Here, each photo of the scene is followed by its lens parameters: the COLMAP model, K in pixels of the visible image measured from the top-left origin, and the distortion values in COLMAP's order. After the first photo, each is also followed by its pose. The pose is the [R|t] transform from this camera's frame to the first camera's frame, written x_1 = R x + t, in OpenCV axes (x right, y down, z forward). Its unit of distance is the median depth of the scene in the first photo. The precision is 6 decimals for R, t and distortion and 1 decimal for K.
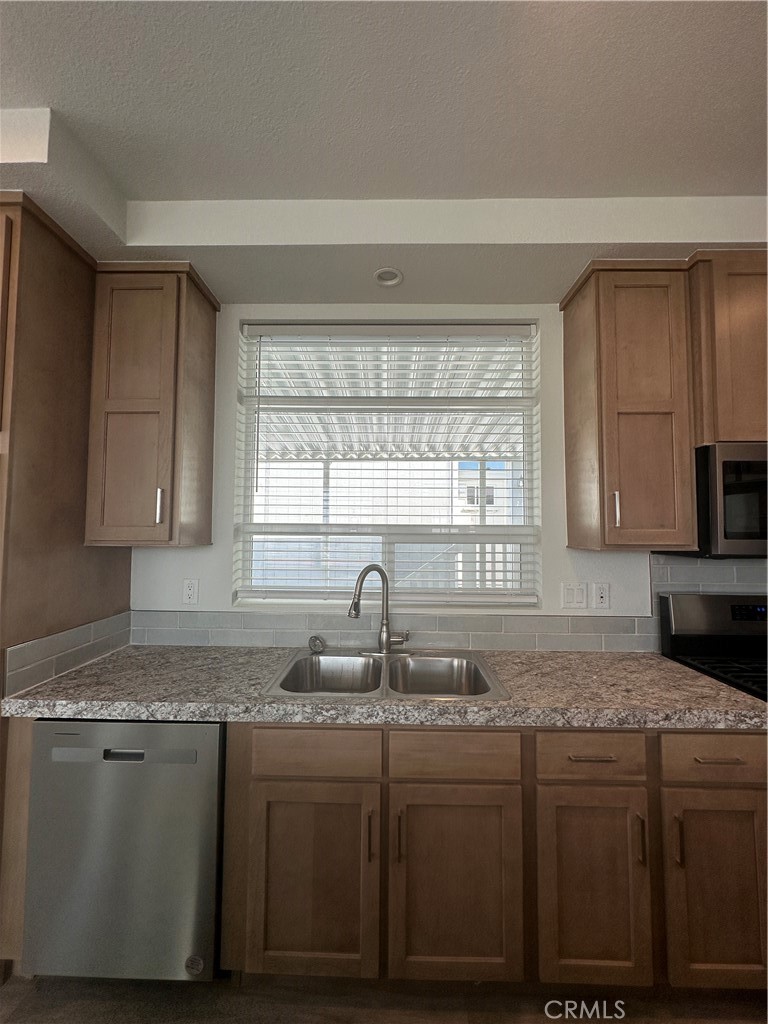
lens RADIAL K [[411.0, 0, 385.7], [0, 411.0, 511.1], [0, 0, 1]] dist [-0.002330, 0.000037]
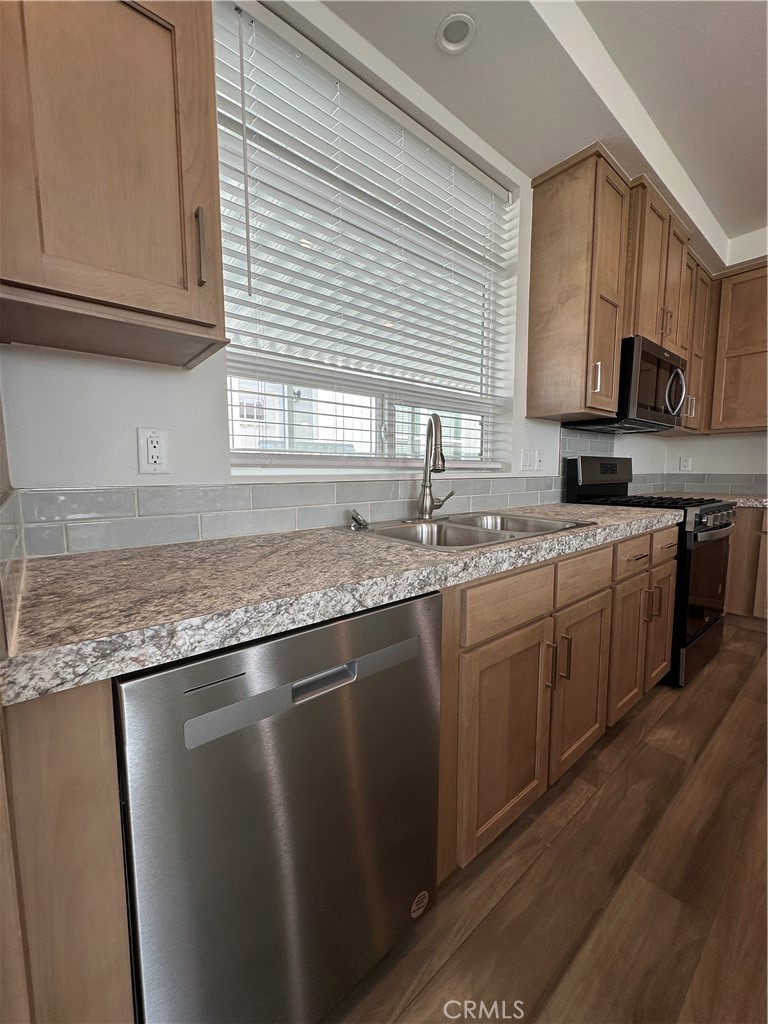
lens RADIAL K [[408.3, 0, 382.9], [0, 408.3, 512.7], [0, 0, 1]] dist [-0.003411, 0.000409]
pose [[0.758259, -0.077941, 0.647278, -0.910059], [-0.026799, 0.988263, 0.150394, 0.280396], [-0.651403, -0.131383, 0.747270, 0.558024]]
